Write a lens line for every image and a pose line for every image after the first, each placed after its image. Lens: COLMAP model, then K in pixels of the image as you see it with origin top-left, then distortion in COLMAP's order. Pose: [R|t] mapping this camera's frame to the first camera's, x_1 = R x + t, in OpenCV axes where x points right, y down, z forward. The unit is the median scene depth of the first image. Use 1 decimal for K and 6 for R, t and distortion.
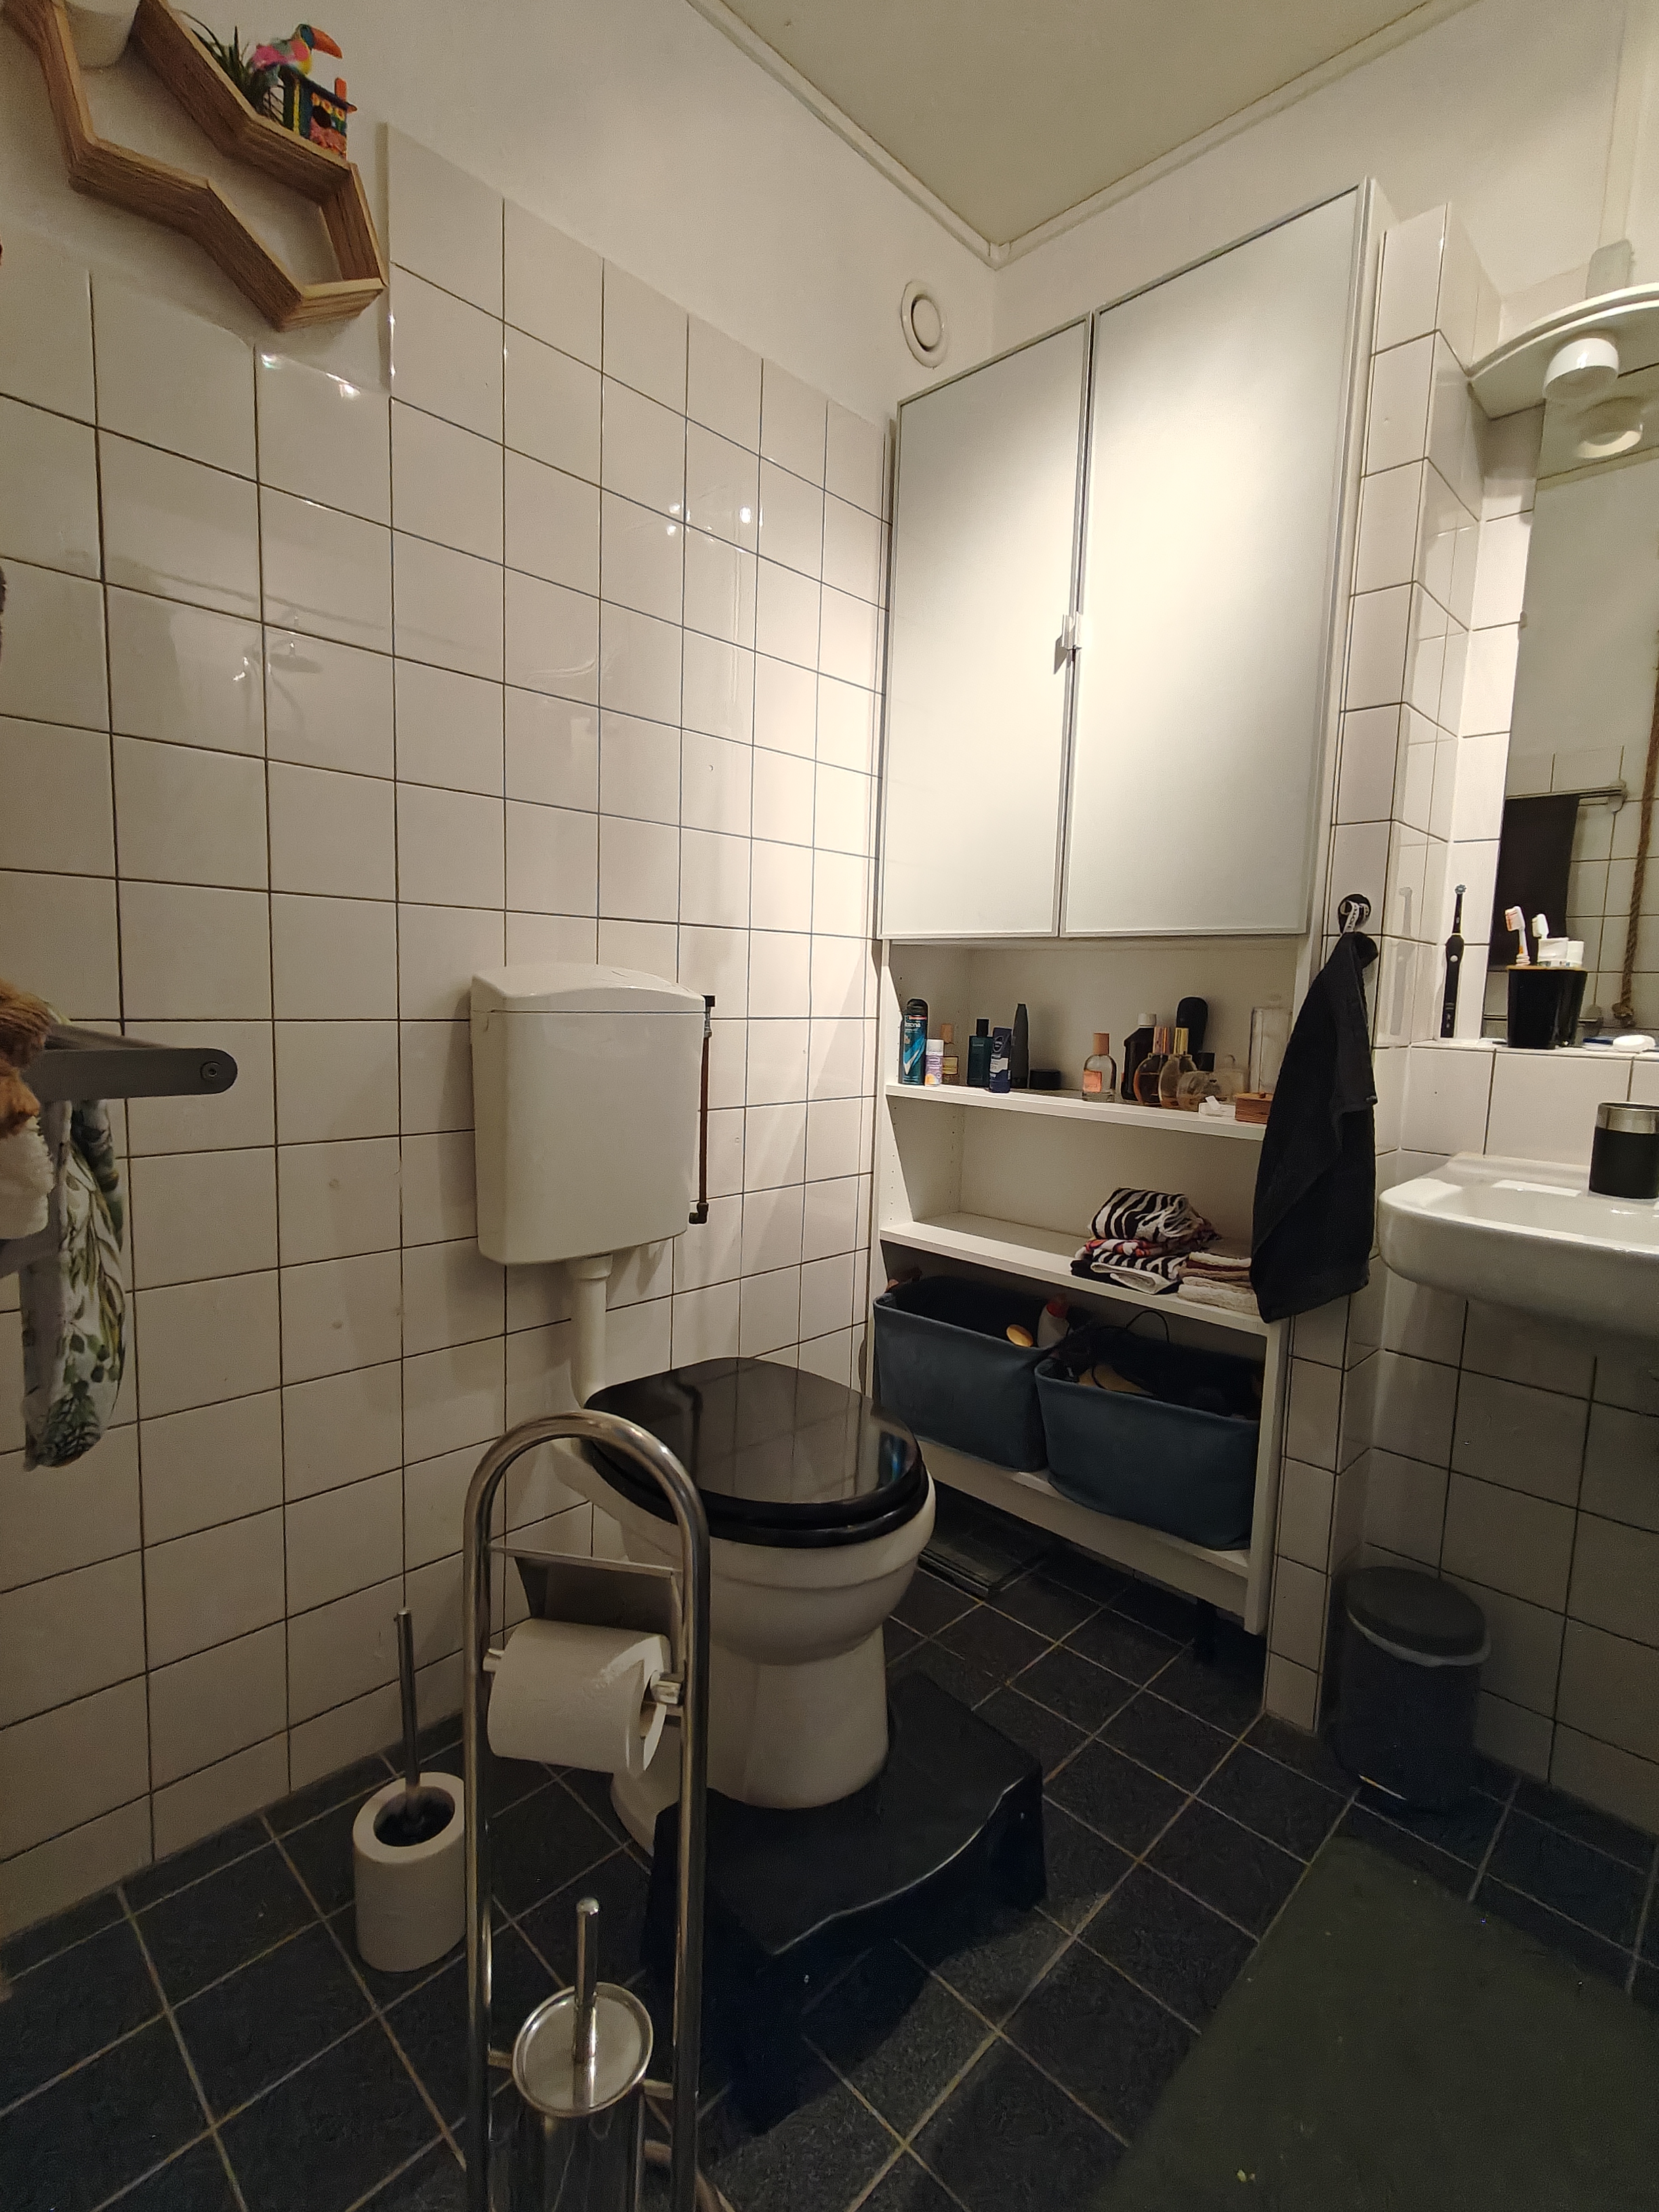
lens RADIAL K [[1040.4, 0, 818.2], [0, 1040.4, 1096.8], [0, 0, 1]] dist [0.001622, 0.001528]
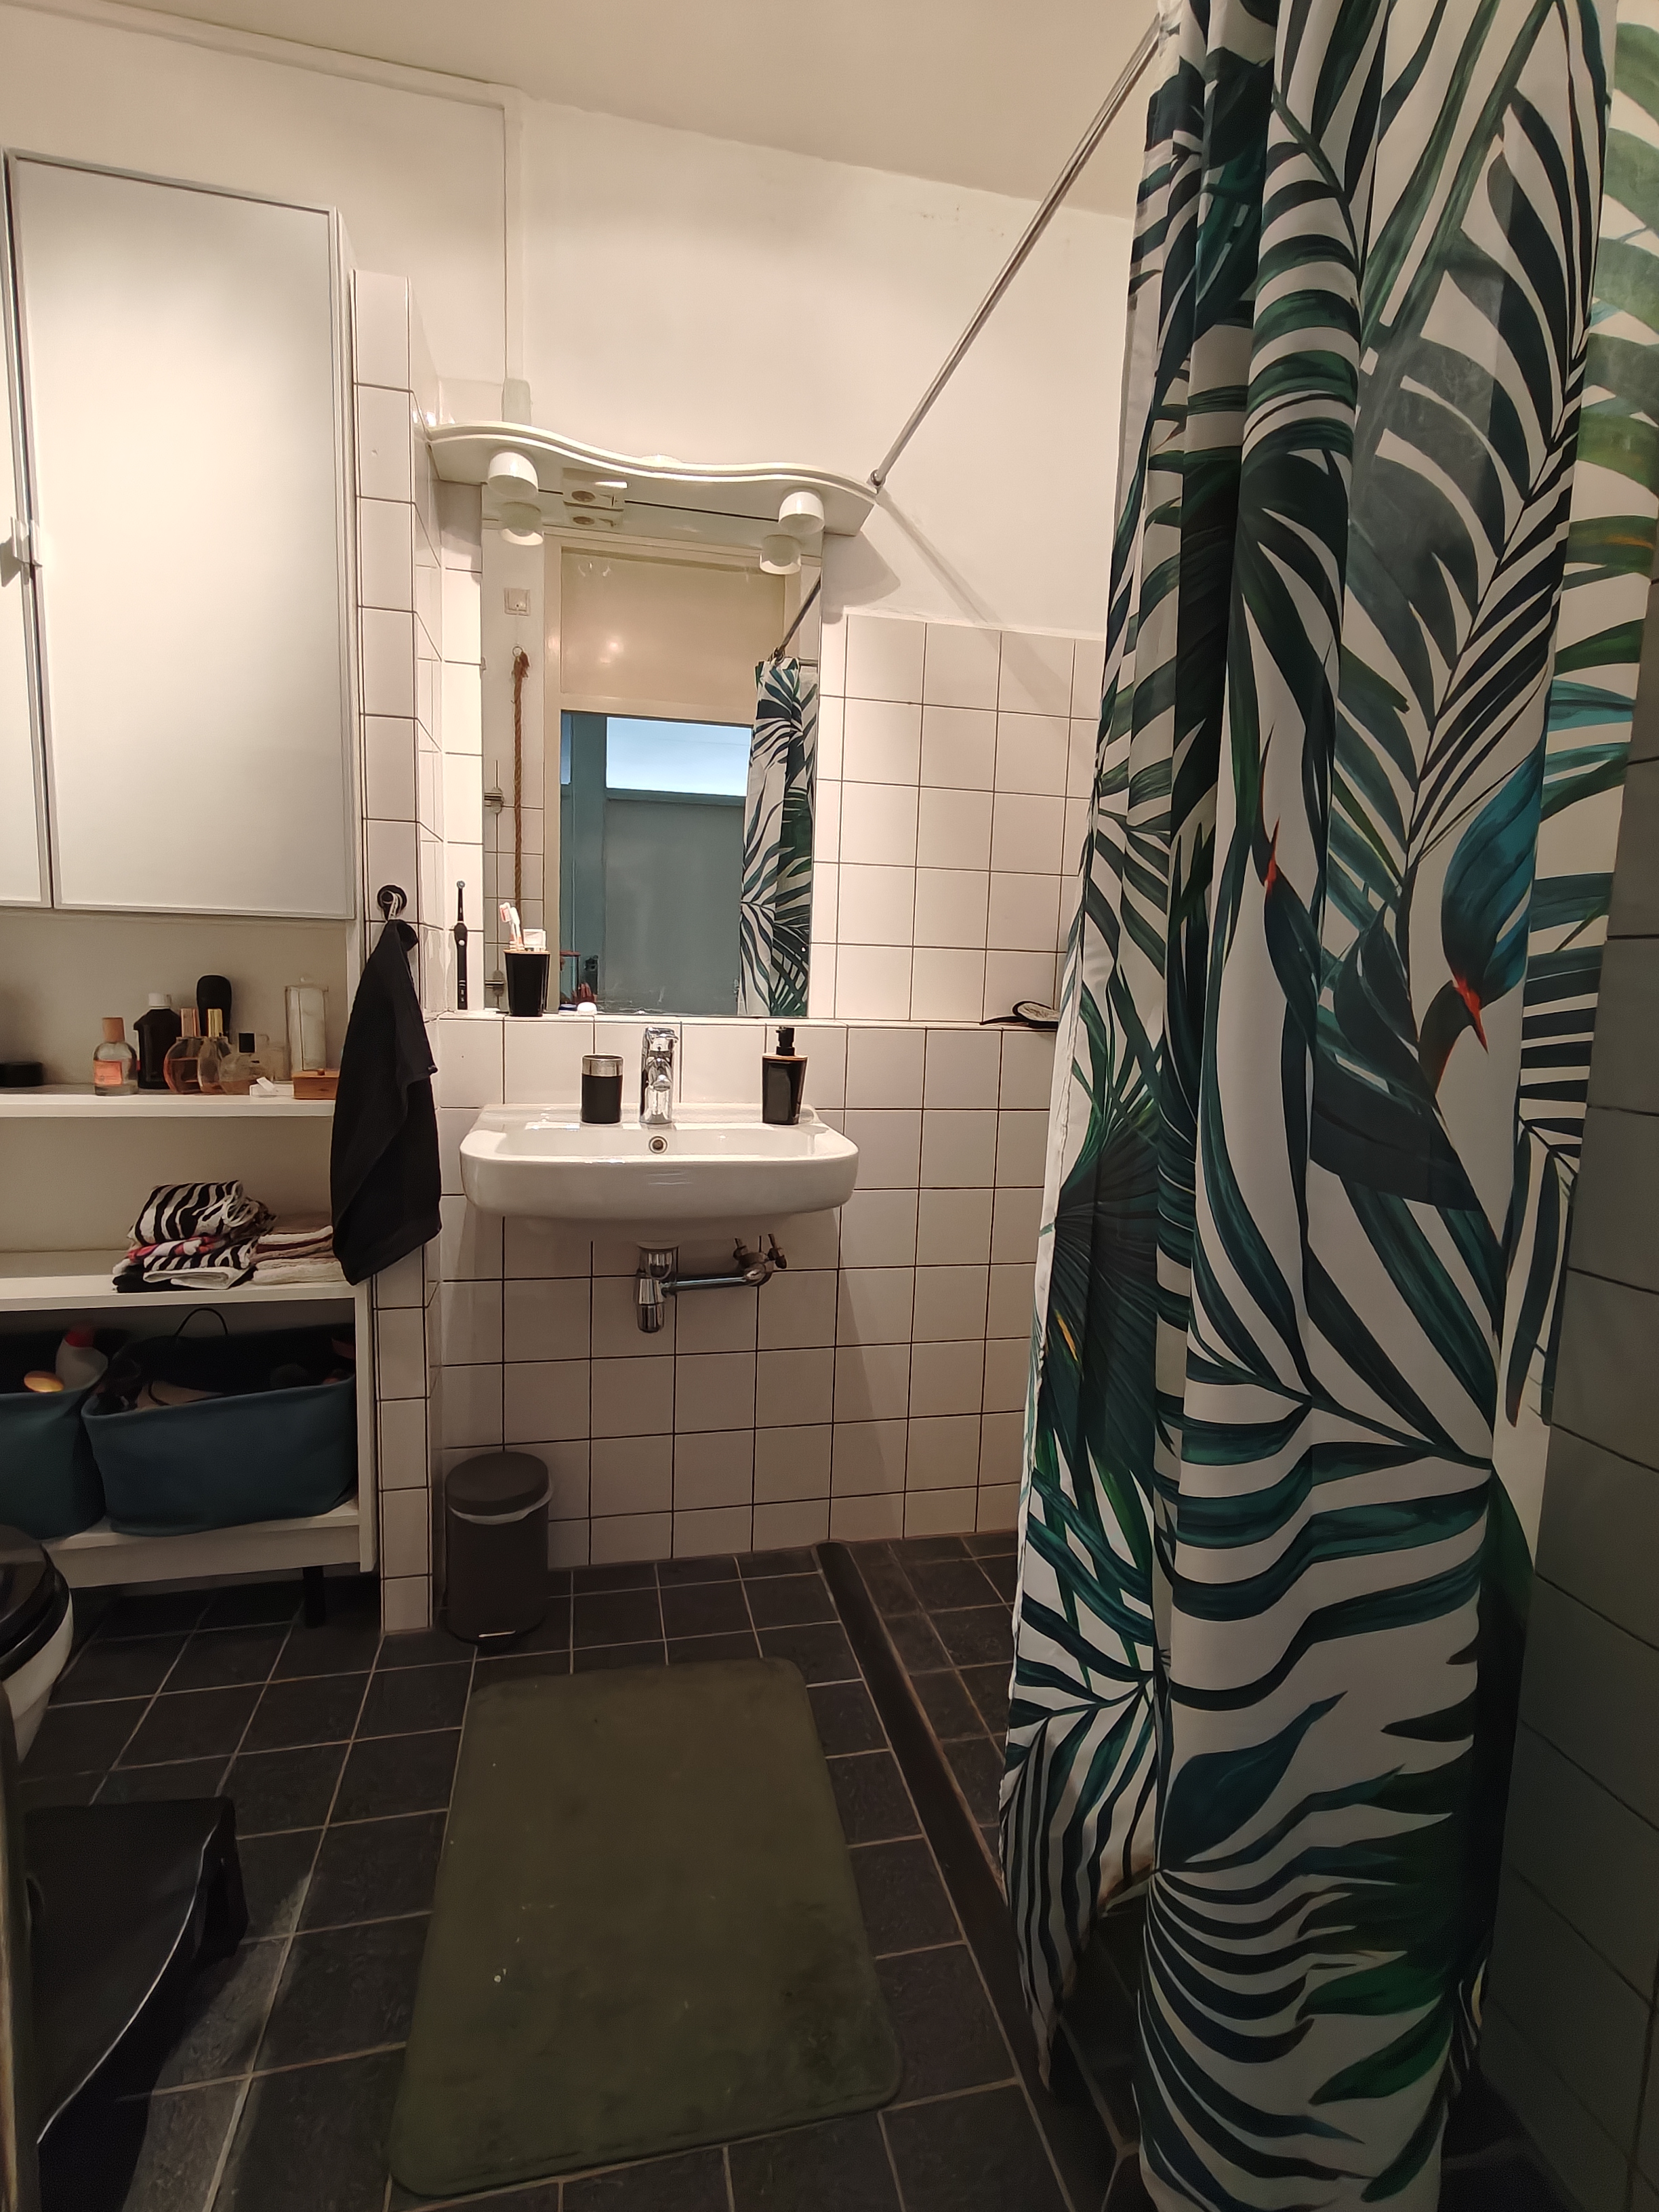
lens RADIAL K [[1040.4, 0, 818.2], [0, 1040.4, 1096.8], [0, 0, 1]] dist [0.001622, 0.001528]
pose [[0.539292, -0.113876, 0.834384, -0.170892], [0.075307, 0.993367, 0.086900, -0.029463], [-0.838745, 0.015970, 0.544290, 0.017030]]
